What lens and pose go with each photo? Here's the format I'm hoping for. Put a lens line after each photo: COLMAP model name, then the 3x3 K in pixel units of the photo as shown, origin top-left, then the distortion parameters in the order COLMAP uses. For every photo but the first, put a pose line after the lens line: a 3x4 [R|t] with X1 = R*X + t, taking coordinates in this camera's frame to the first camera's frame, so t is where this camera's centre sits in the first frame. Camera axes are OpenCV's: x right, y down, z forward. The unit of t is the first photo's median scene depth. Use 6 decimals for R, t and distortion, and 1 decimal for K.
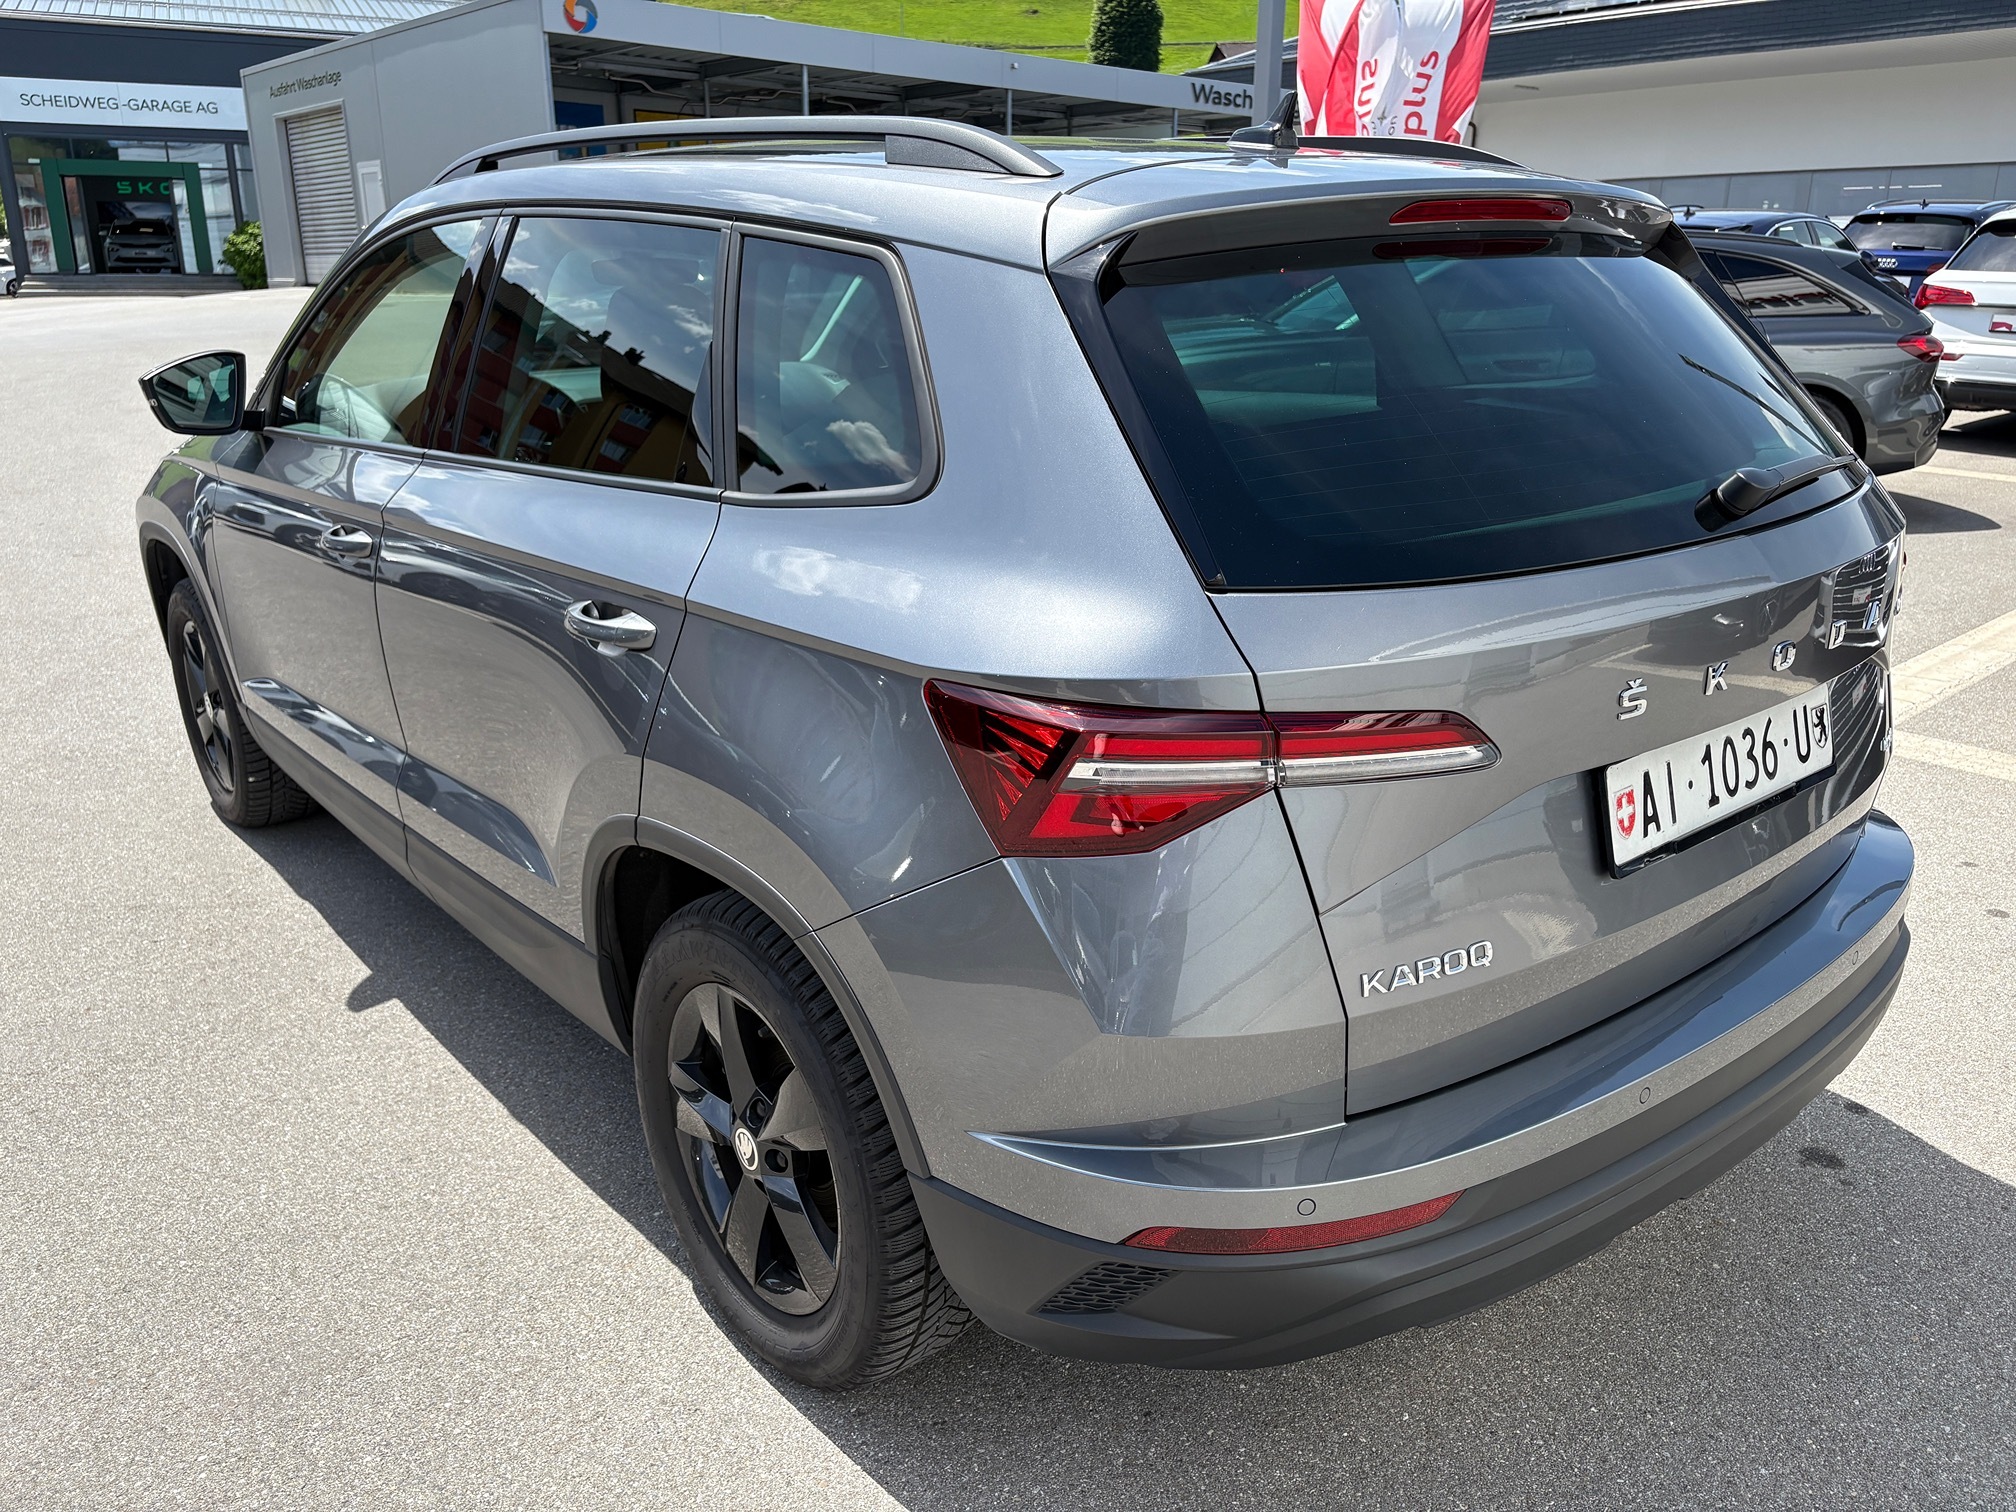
lens RADIAL K [[1535.8, 0, 1008.0], [0, 1535.8, 756.0], [0, 0, 1]] dist [0.085728, -0.101964]
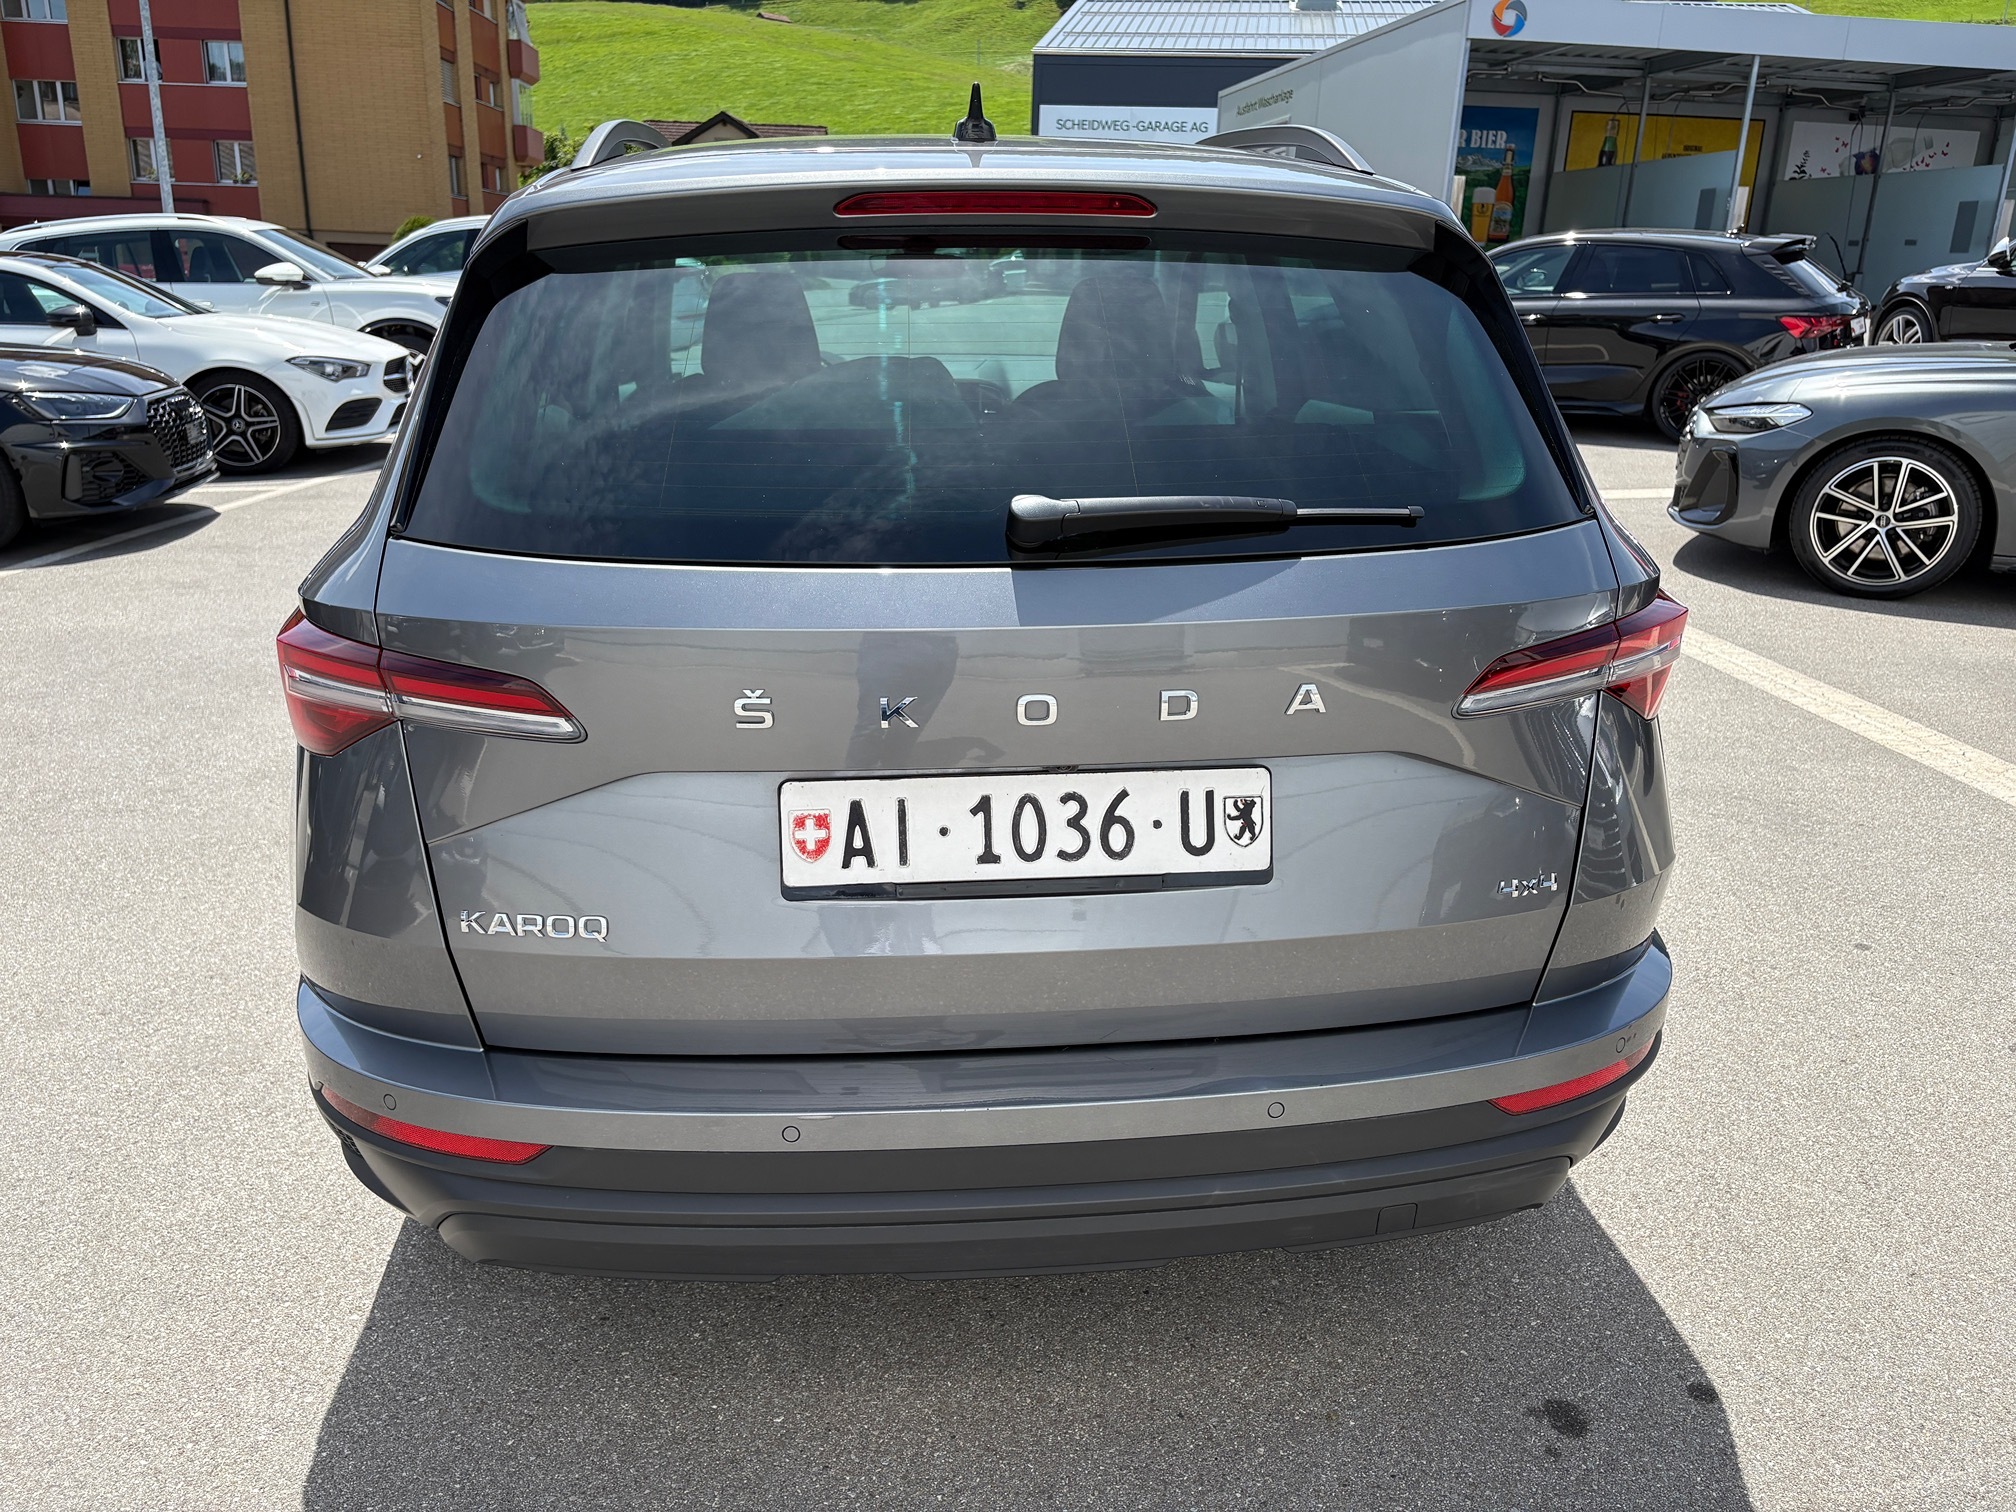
lens RADIAL K [[1535.8, 0, 1008.0], [0, 1535.8, 756.0], [0, 0, 1]] dist [0.085728, -0.101964]
pose [[0.819218, 0.190210, -0.541019, 0.896062], [-0.192378, 0.979878, 0.053201, -0.076140], [0.540252, 0.060497, 0.839326, 0.239869]]
